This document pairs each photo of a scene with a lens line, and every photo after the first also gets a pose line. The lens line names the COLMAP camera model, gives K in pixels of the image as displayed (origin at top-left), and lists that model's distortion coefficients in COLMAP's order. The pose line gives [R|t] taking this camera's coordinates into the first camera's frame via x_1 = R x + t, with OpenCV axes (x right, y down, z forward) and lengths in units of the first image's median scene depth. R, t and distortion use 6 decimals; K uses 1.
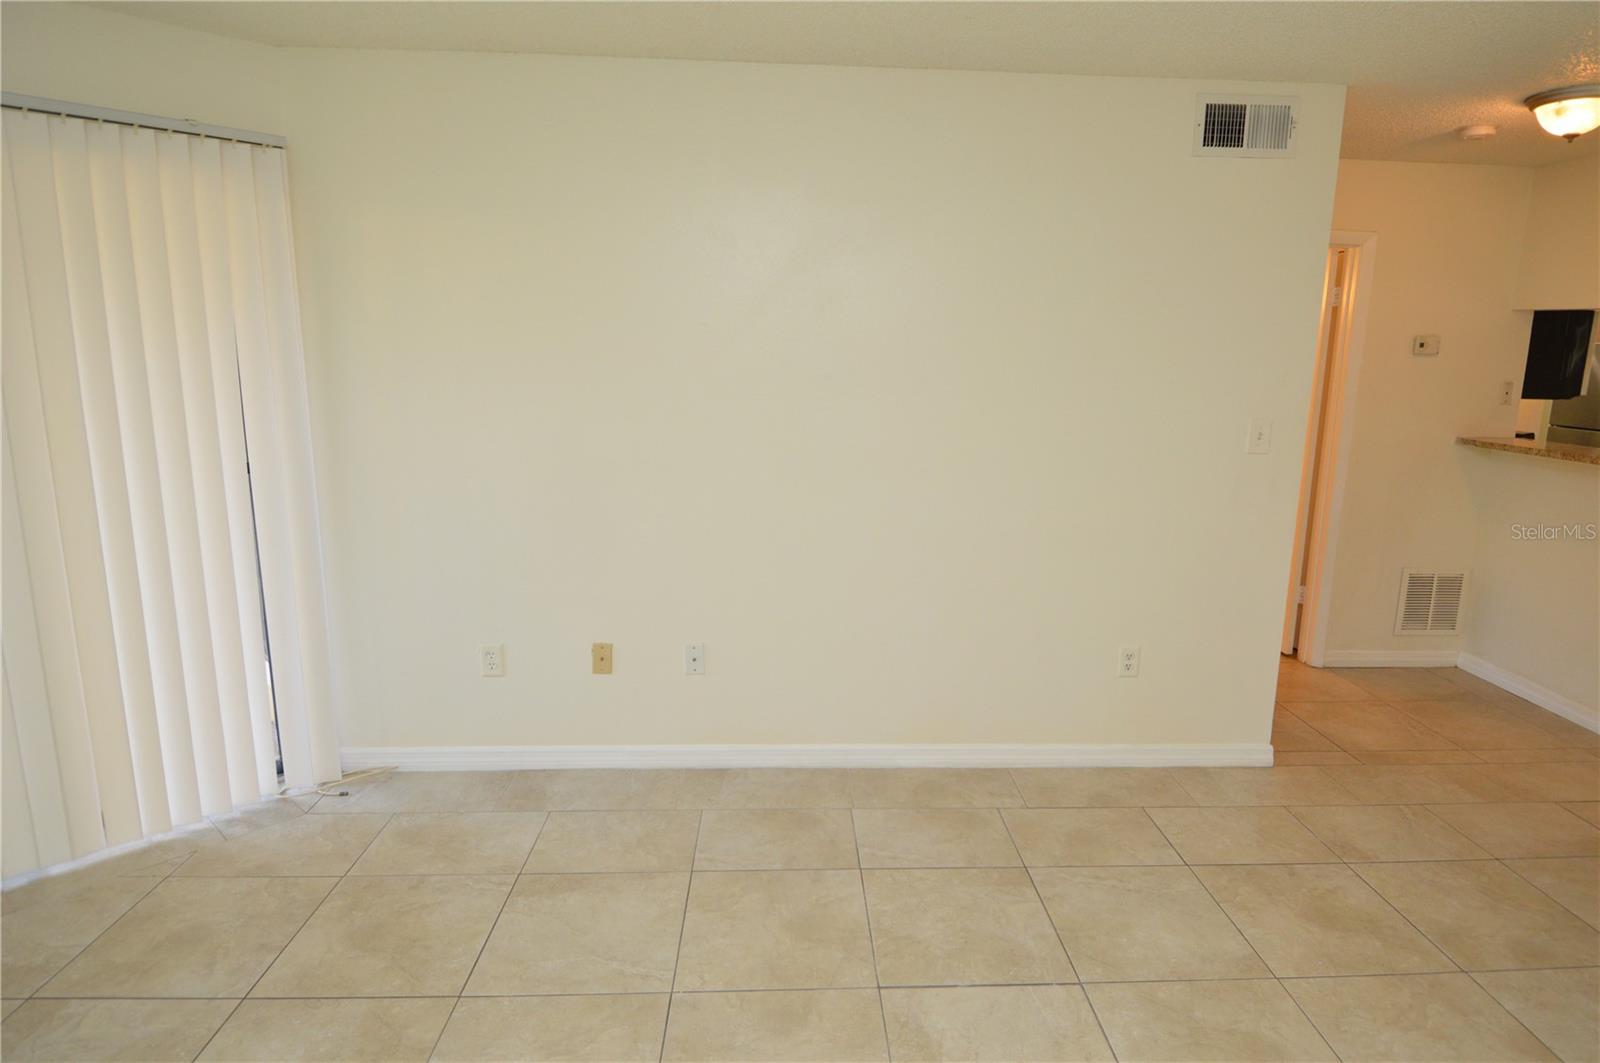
lens RADIAL K [[894.6, 0, 828.1], [0, 894.6, 505.8], [0, 0, 1]] dist [0.032180, -0.033965]
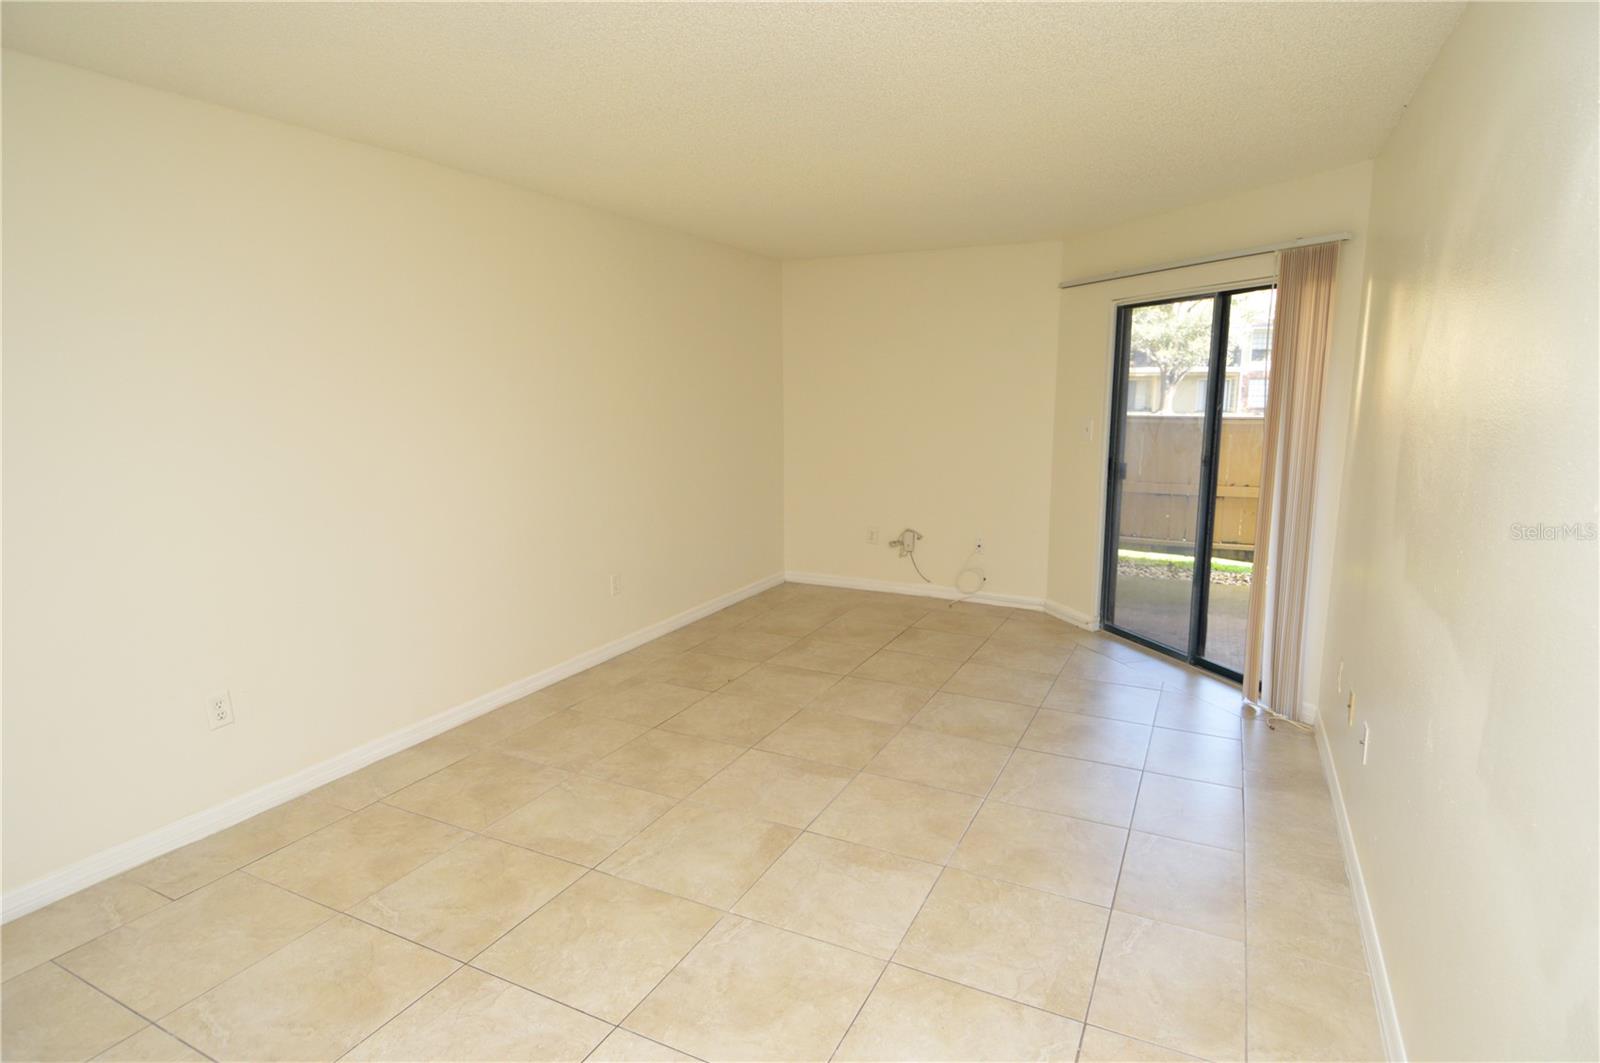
lens RADIAL K [[848.8, 0, 808.7], [0, 848.8, 523.1], [0, 0, 1]] dist [0.022629, -0.029994]
pose [[-0.488400, 0.122708, -0.863949, 0.822385], [-0.159101, 0.960946, 0.226426, -0.136207], [0.857993, 0.248041, -0.449804, 0.896986]]
